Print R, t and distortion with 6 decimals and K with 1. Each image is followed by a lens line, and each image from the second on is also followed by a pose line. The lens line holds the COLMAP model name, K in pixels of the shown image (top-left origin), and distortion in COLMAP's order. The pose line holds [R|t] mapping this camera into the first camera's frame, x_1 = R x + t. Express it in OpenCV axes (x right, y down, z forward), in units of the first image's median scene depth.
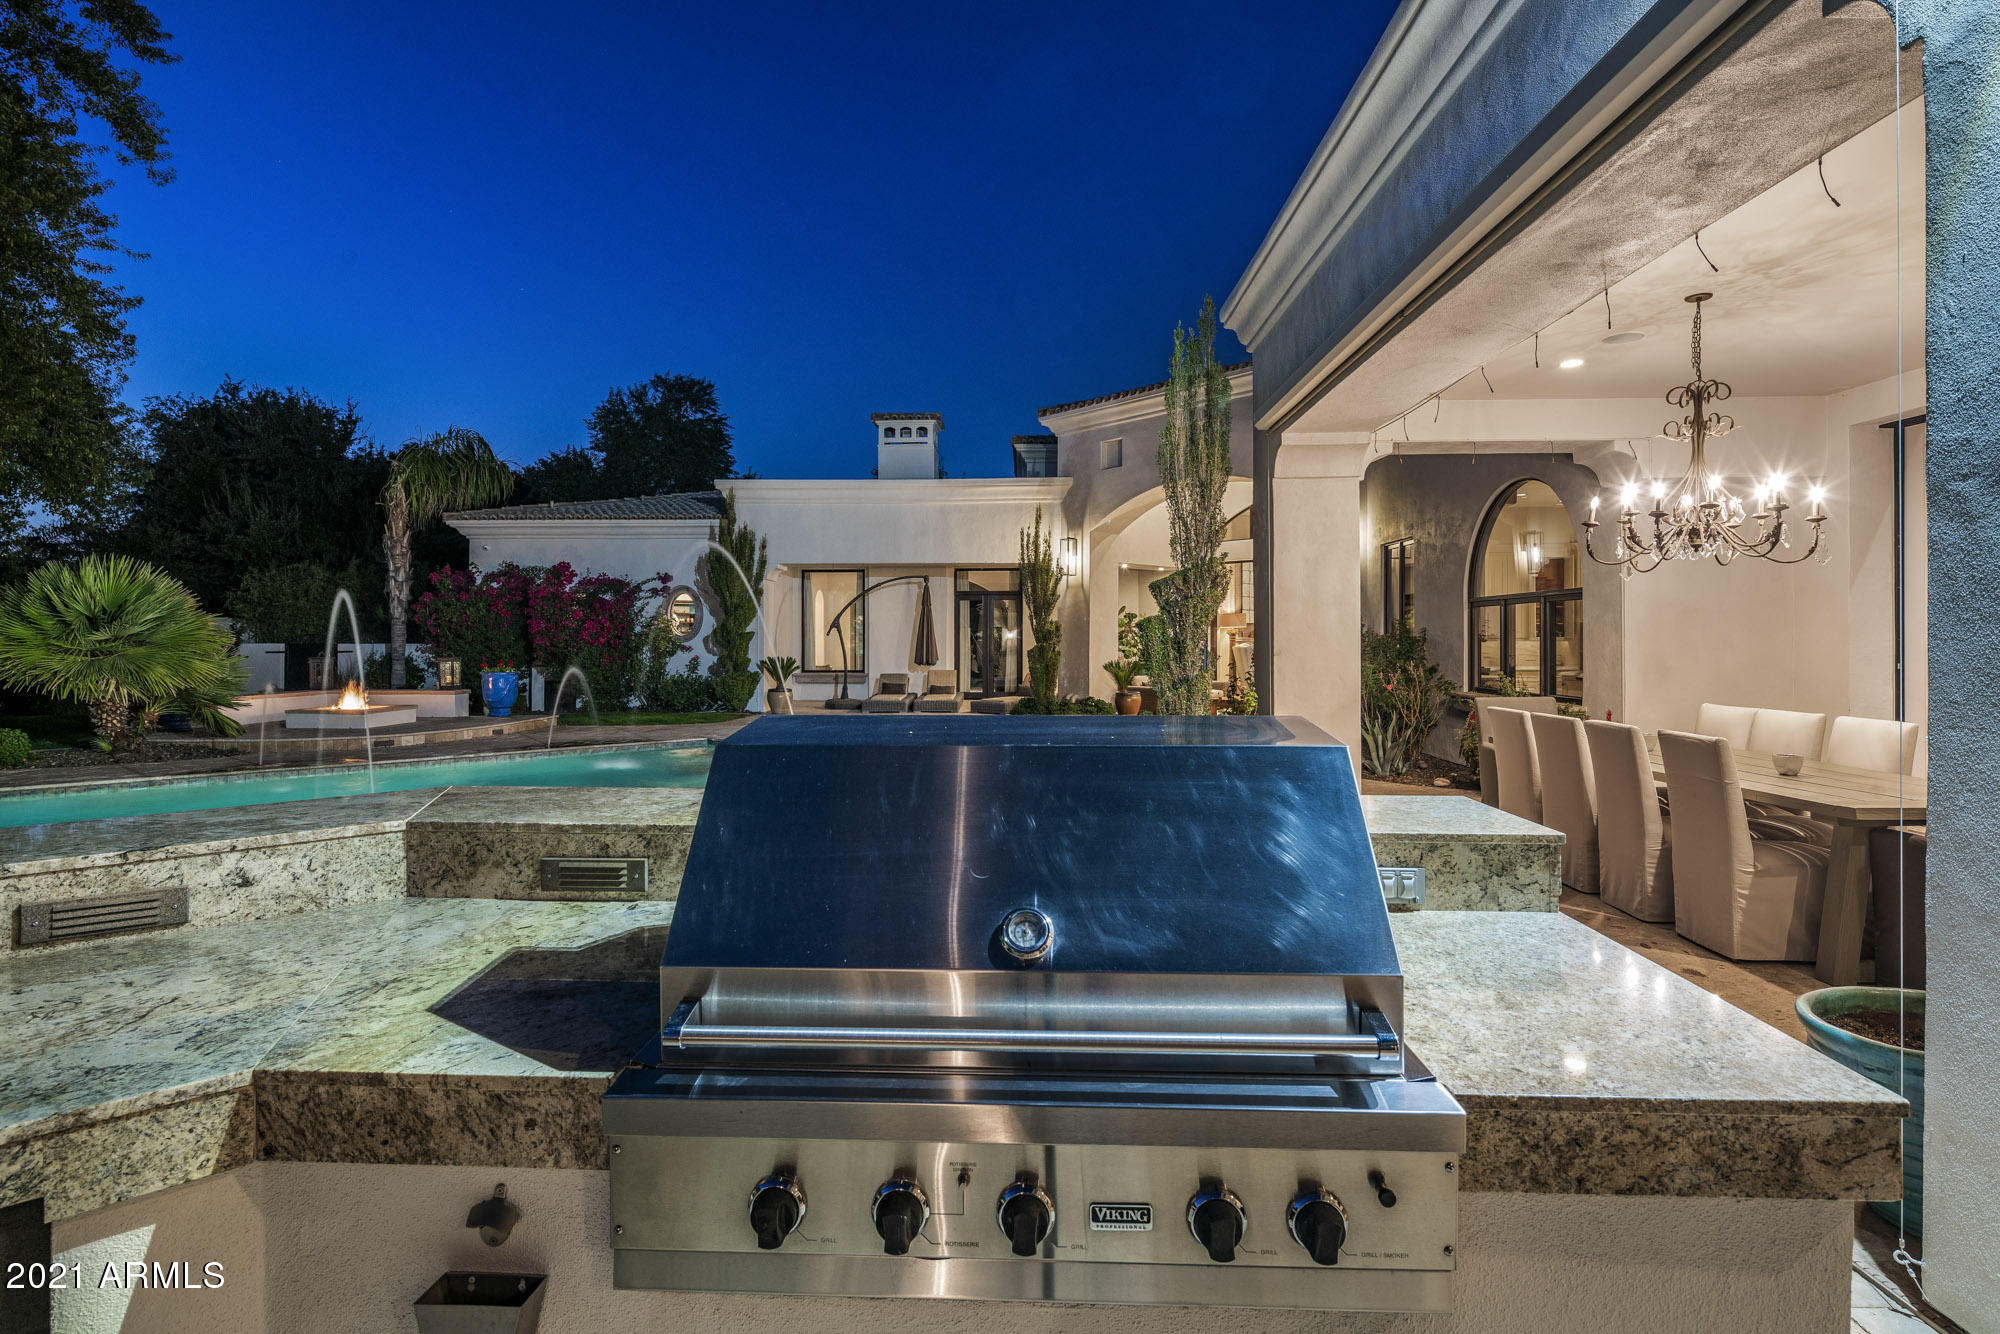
lens RADIAL K [[970.9, 0, 999.6], [0, 970.9, 653.0], [0, 0, 1]] dist [-0.001038, -0.000502]
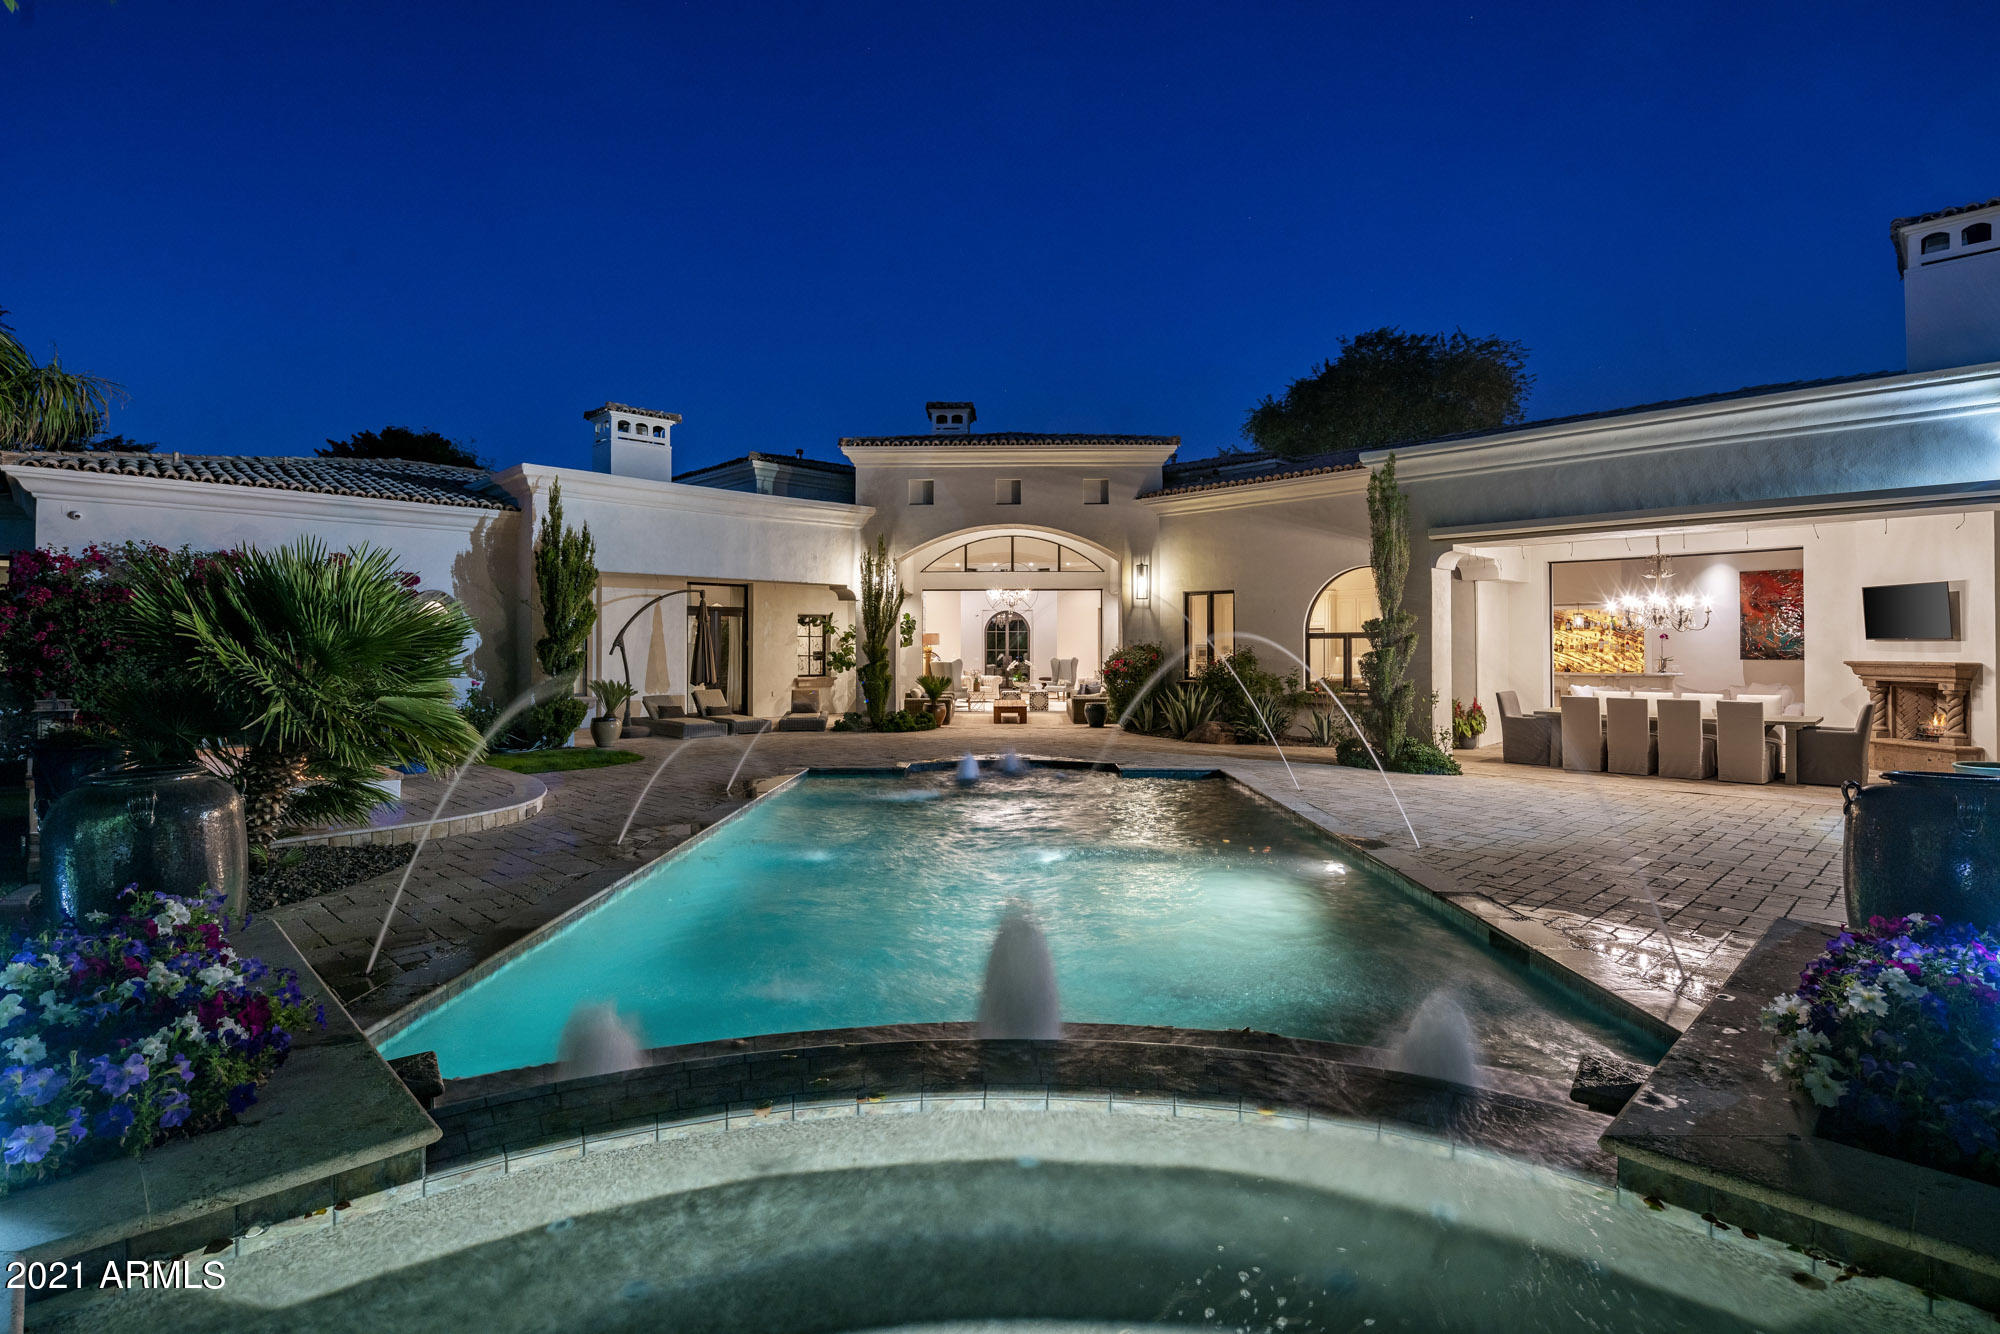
lens RADIAL K [[970.9, 0, 1006.3], [0, 970.9, 651.1], [0, 0, 1]] dist [-0.001038, -0.000502]
pose [[0.681733, -0.002100, 0.731598, -0.579417], [0.010976, 0.999913, -0.007357, -0.011170], [-0.731519, 0.013045, 0.681696, 0.151247]]
